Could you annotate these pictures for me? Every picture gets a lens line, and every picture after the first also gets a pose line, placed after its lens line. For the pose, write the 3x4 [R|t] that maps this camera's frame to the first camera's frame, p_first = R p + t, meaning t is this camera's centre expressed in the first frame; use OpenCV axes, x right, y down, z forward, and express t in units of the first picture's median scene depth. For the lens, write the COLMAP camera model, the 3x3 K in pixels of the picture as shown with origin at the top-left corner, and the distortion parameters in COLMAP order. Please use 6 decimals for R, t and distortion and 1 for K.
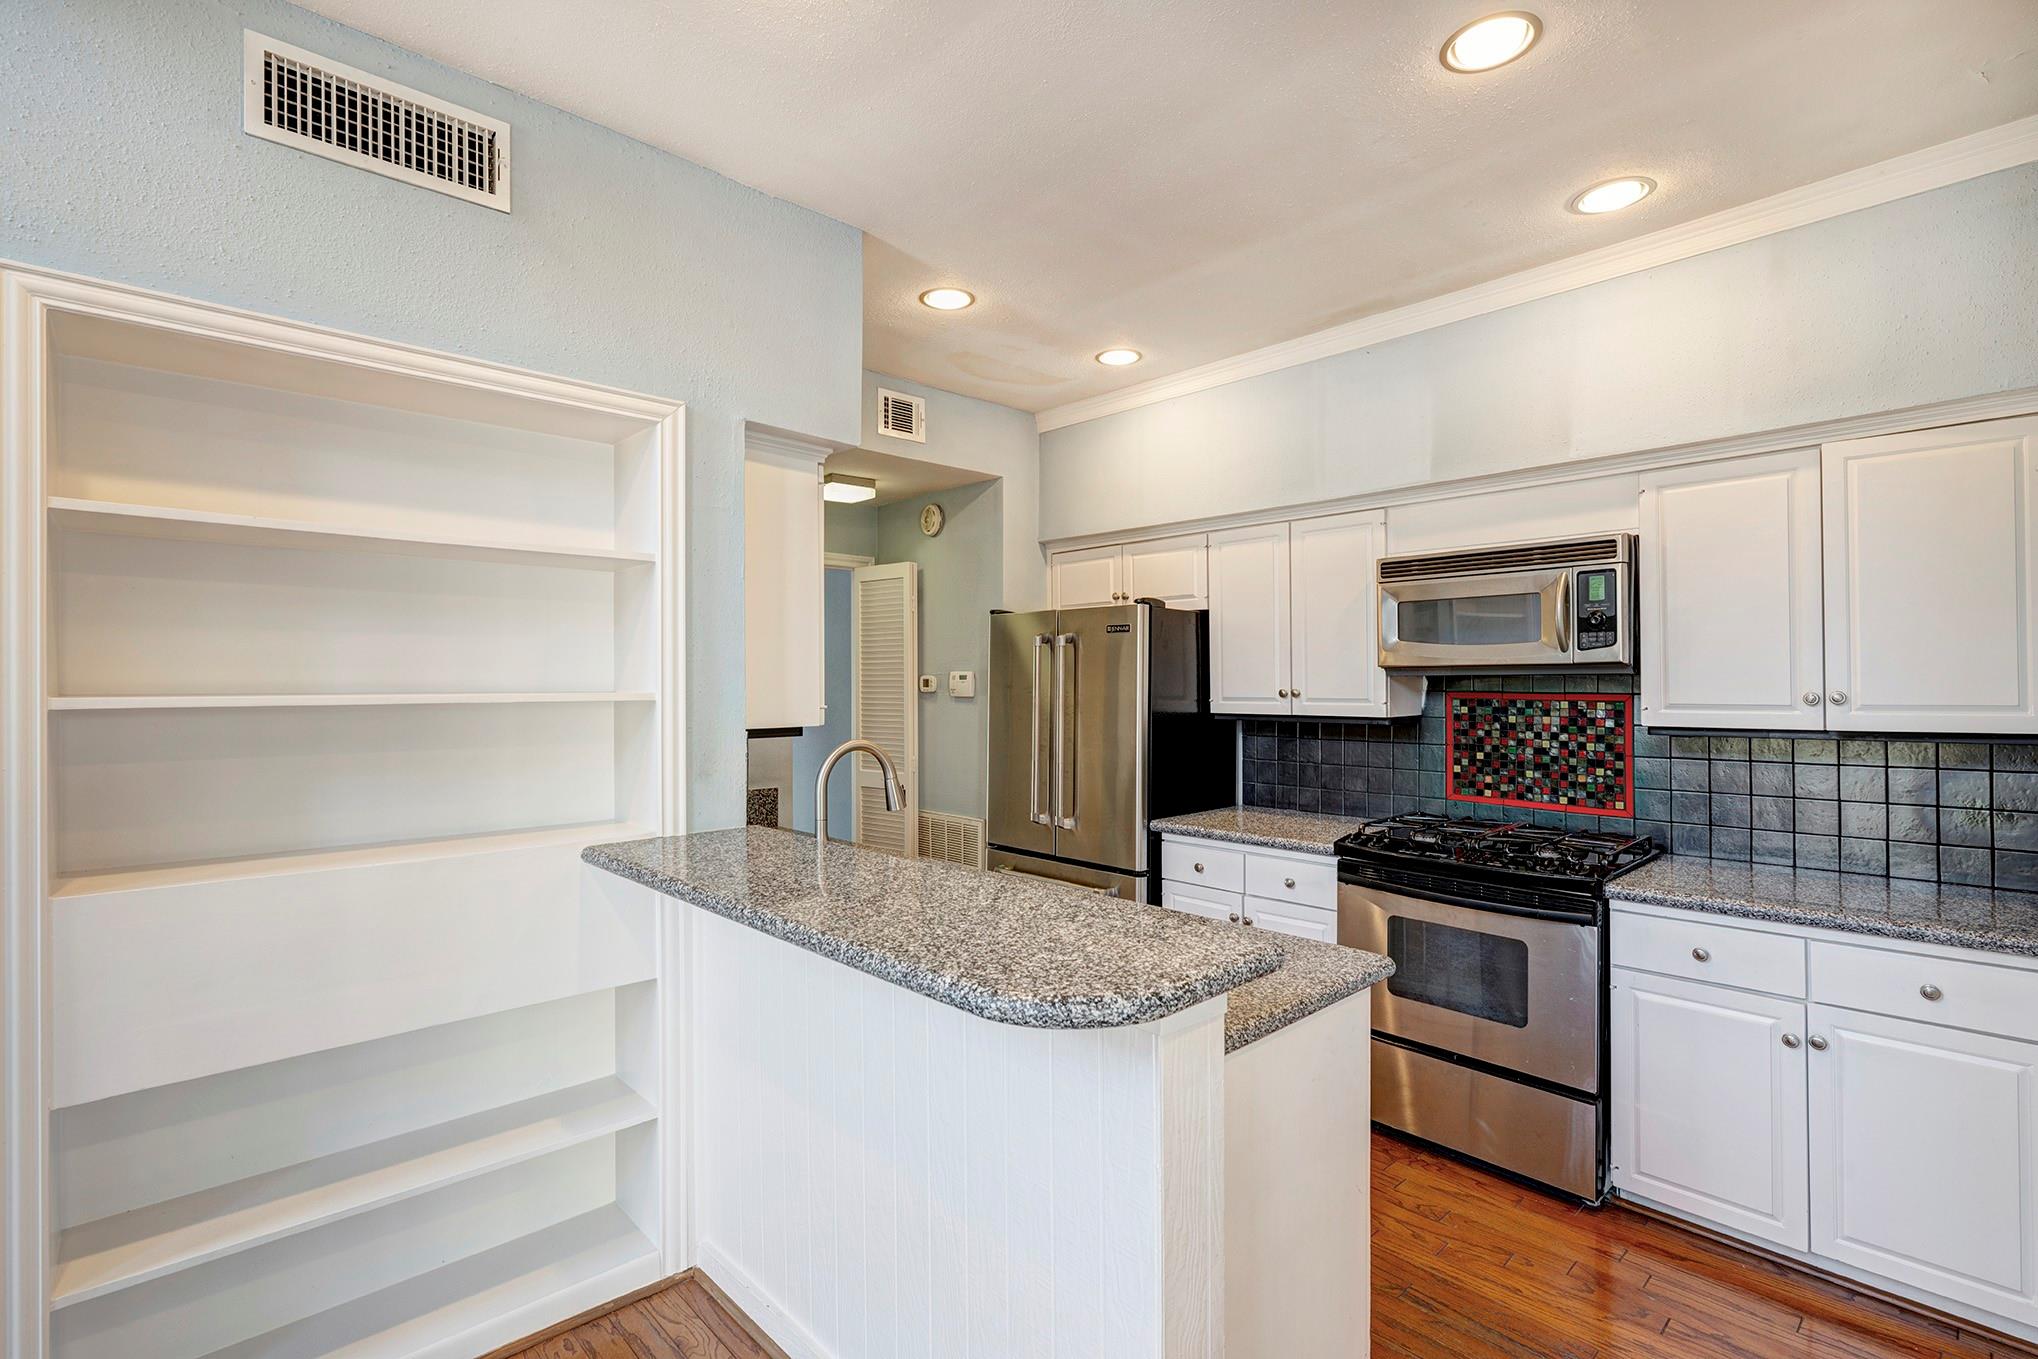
lens RADIAL K [[930.7, 0, 1019.0], [0, 930.7, 679.5], [0, 0, 1]] dist [-0.000066, 0.000117]
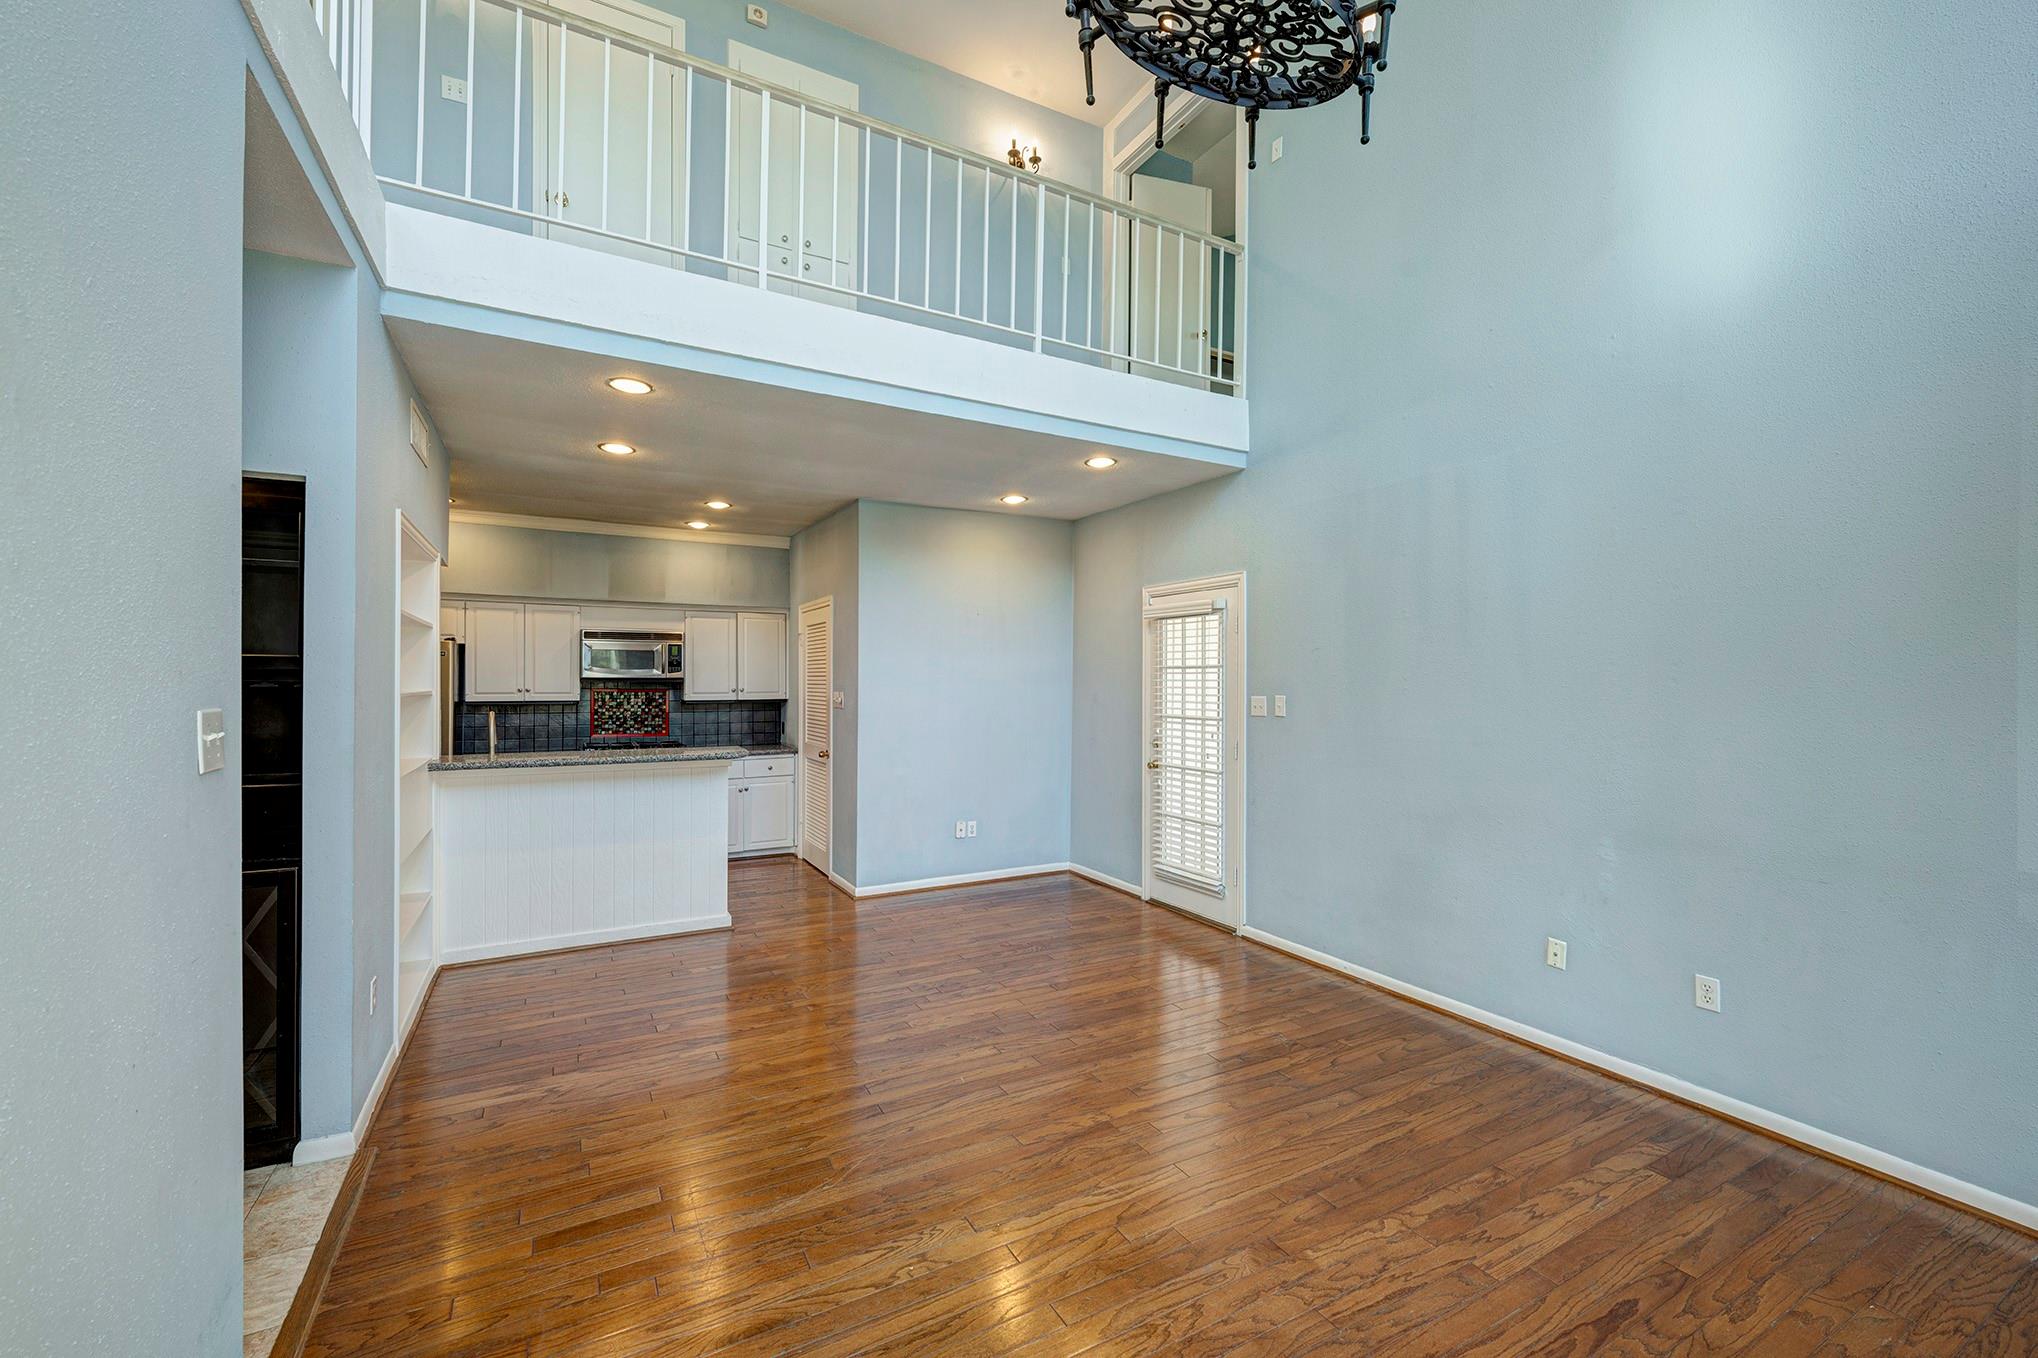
lens RADIAL K [[822.7, 0, 1013.9], [0, 822.7, 677.5], [0, 0, 1]] dist [0.001874, -0.000134]
pose [[0.252053, 0.008852, 0.967673, -1.345927], [-0.006400, 0.999952, -0.007480, -0.006527], [-0.967692, -0.004308, 0.252098, -0.537757]]
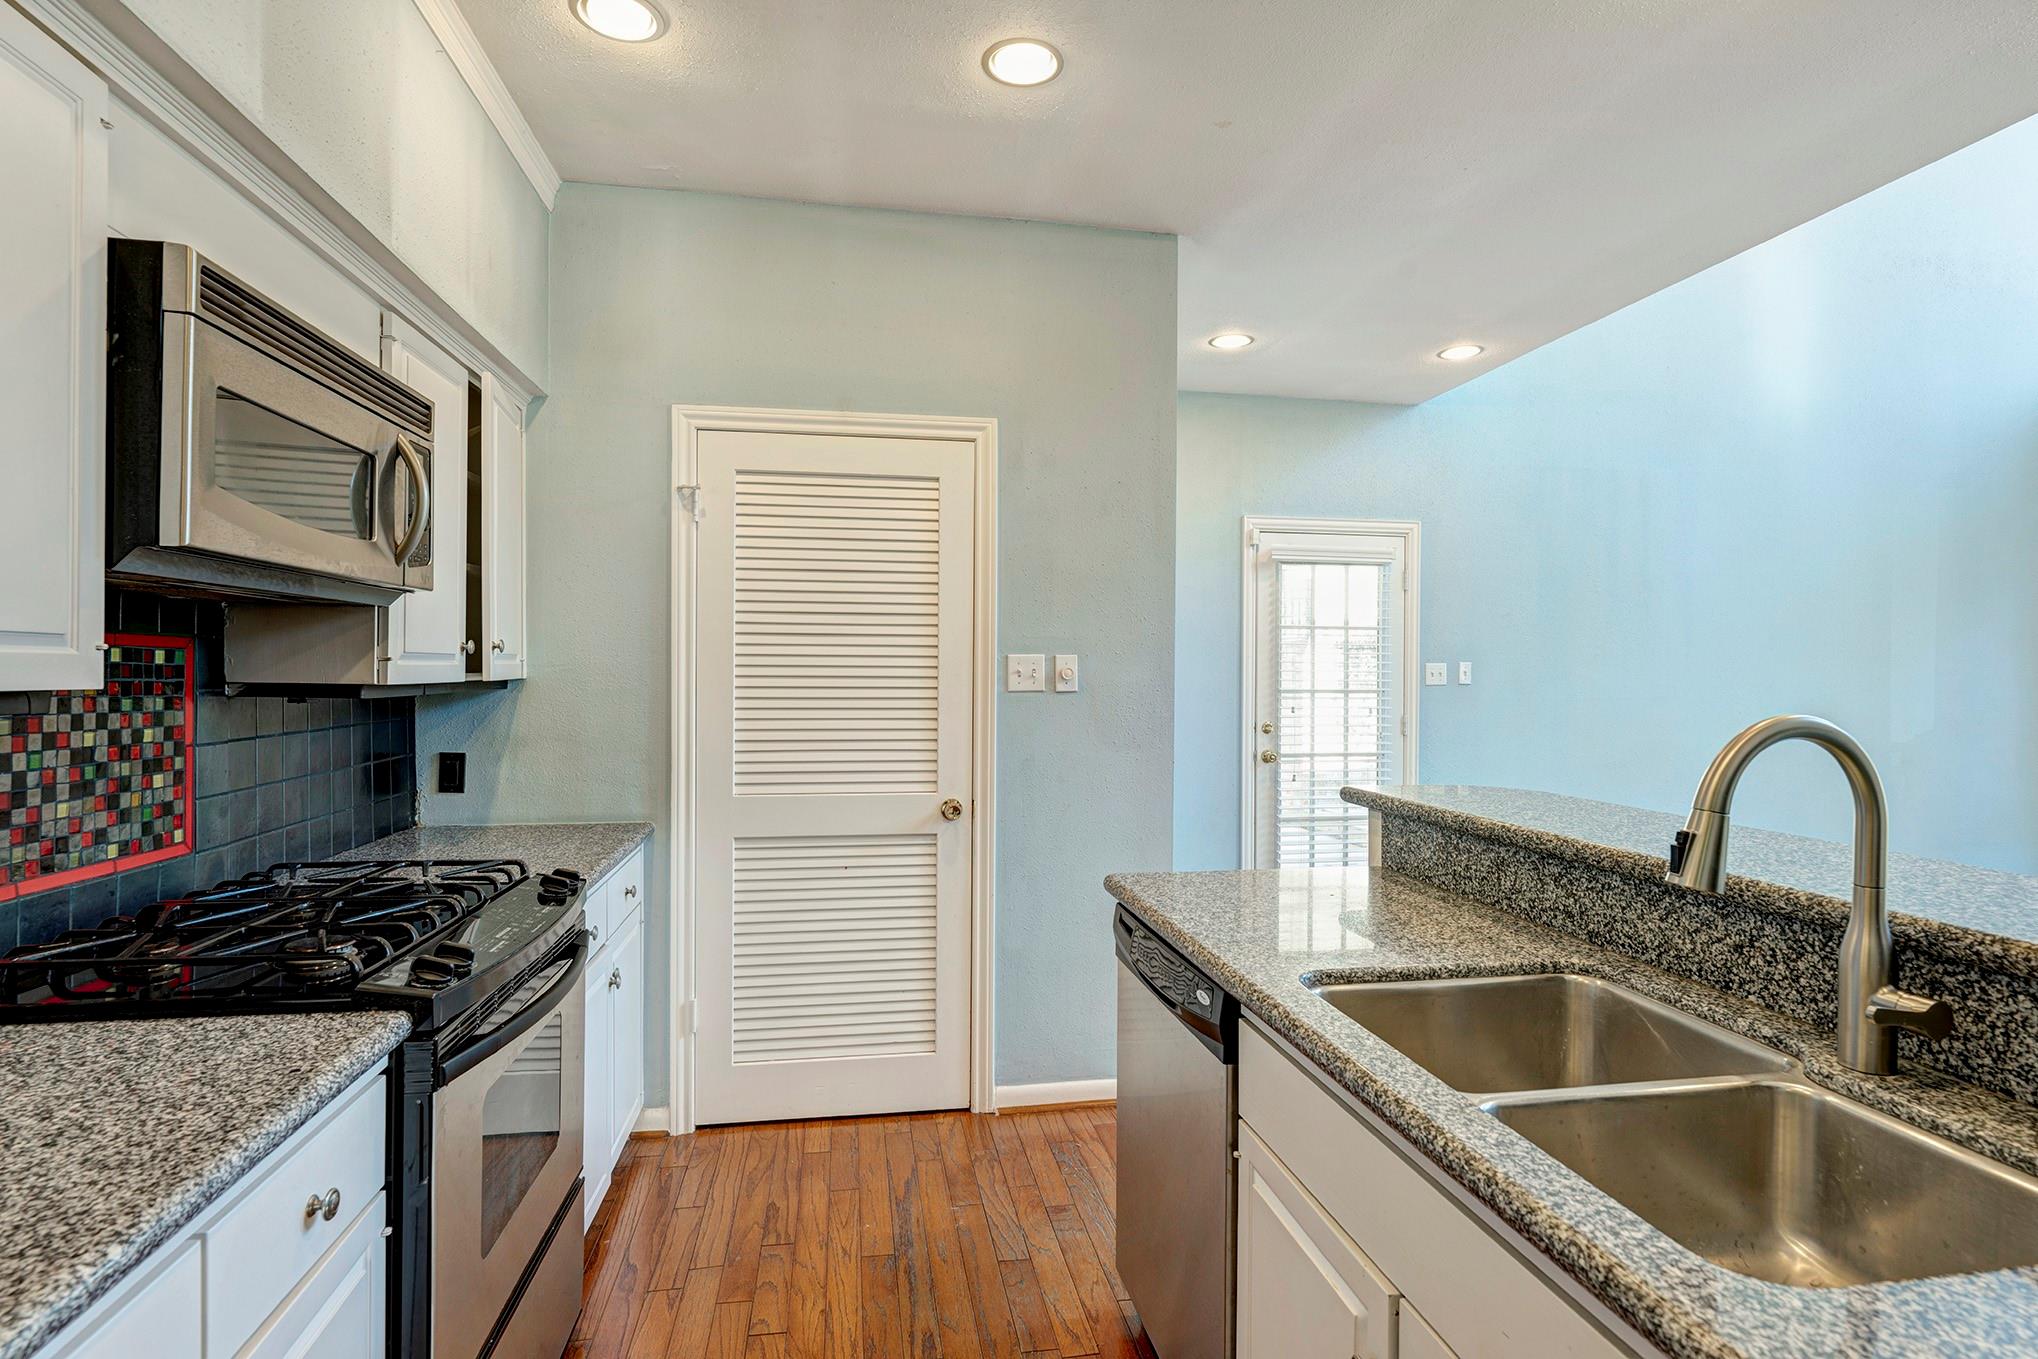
lens RADIAL K [[1015.8, 0, 1019.0], [0, 1015.8, 679.5], [0, 0, 1]] dist [-0.000758, -0.000052]
pose [[-0.834177, -0.006753, 0.551456, -0.103865], [-0.004935, 0.999976, 0.004781, 0.036559], [-0.551475, 0.001266, -0.834190, 1.219217]]
